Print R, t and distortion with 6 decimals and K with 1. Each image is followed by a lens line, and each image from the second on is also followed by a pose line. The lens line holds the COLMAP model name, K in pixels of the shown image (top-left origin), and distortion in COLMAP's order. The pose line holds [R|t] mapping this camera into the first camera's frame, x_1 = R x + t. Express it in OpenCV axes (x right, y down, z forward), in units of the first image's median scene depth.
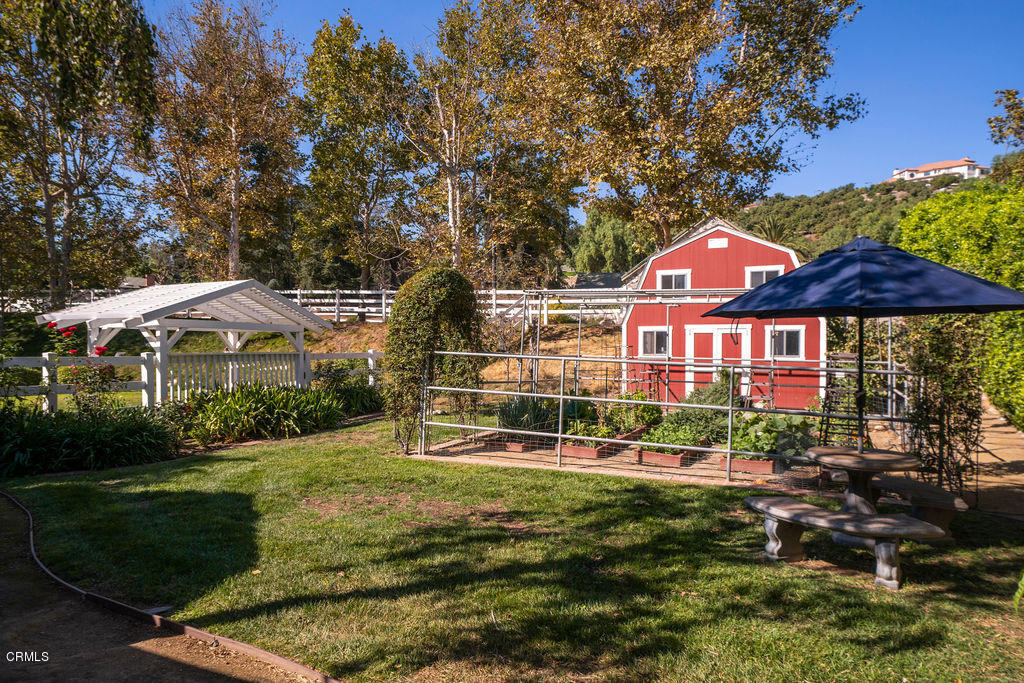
lens RADIAL K [[661.4, 0, 509.2], [0, 661.4, 365.2], [0, 0, 1]] dist [0.031612, -0.001094]
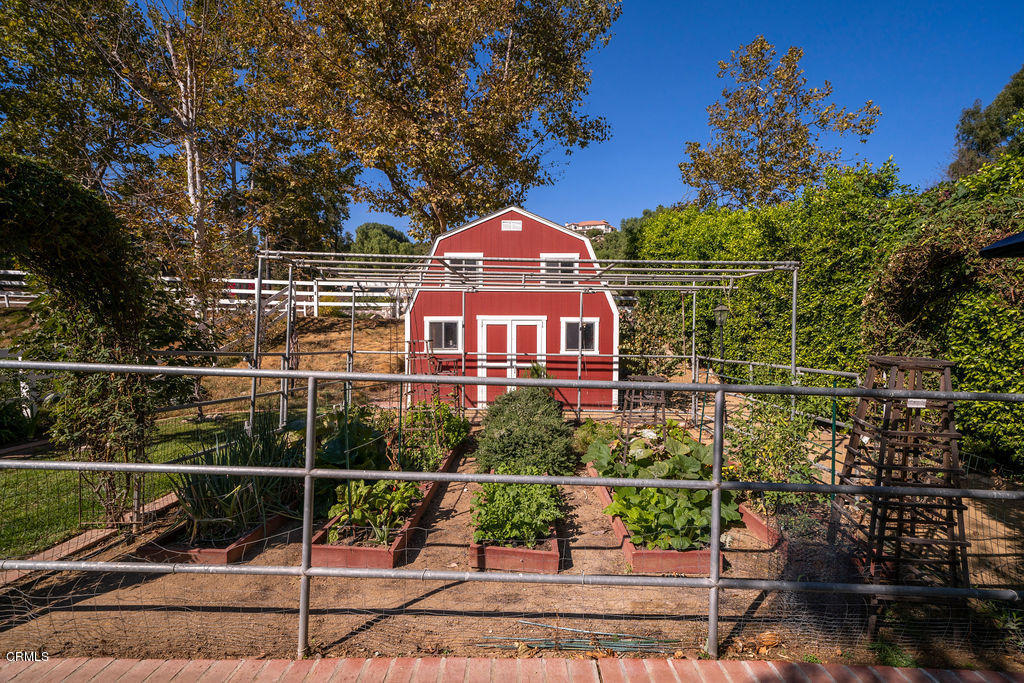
lens RADIAL K [[491.2, 0, 512.0], [0, 491.2, 341.5], [0, 0, 1]] dist [0.040632, -0.000004]
pose [[0.912805, -0.001990, 0.408391, 0.036588], [0.010837, 0.999754, -0.019352, -0.011784], [-0.408252, 0.022090, 0.912602, 0.361510]]
